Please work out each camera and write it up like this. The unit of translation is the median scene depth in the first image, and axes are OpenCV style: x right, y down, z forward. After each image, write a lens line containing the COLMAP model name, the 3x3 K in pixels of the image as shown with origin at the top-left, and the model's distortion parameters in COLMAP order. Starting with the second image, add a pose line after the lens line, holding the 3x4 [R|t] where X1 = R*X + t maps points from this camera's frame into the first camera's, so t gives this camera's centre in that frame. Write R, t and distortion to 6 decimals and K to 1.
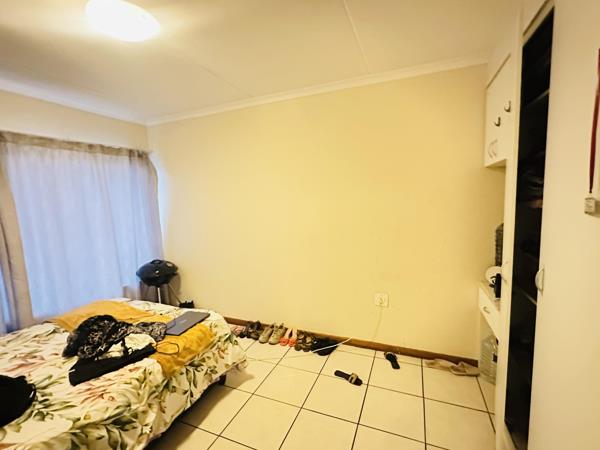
lens RADIAL K [[277.1, 0, 300.0], [0, 277.1, 225.0], [0, 0, 1]] dist [-0.000559, 0.000557]
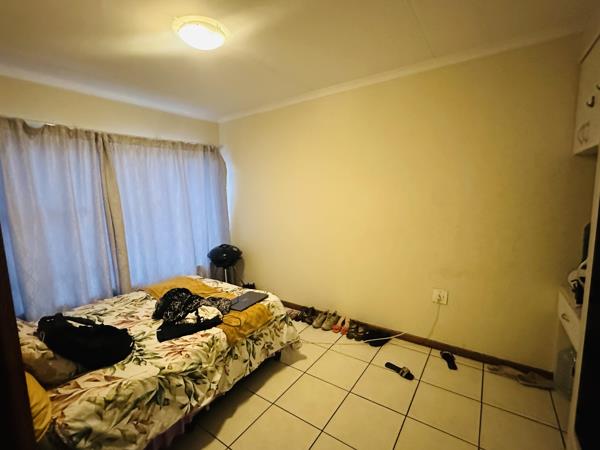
lens RADIAL K [[277.1, 0, 300.0], [0, 277.1, 225.0], [0, 0, 1]] dist [-0.000559, 0.000557]
pose [[0.976887, 0.032707, -0.211238, 0.020611], [-0.025910, 0.999056, 0.034865, 0.002497], [0.212179, -0.028586, 0.976813, -0.035425]]
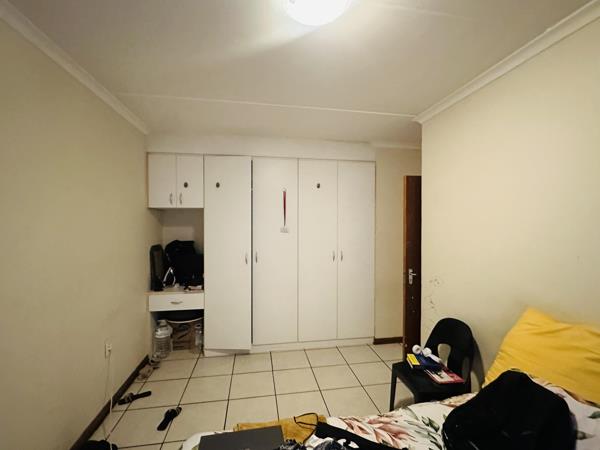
lens RADIAL K [[277.1, 0, 300.0], [0, 277.1, 225.0], [0, 0, 1]] dist [-0.000559, 0.000557]
pose [[-0.529192, 0.030149, 0.847966, -0.958651], [0.109028, 0.993500, 0.032718, -0.083037], [-0.841468, 0.109766, -0.529039, 1.166465]]
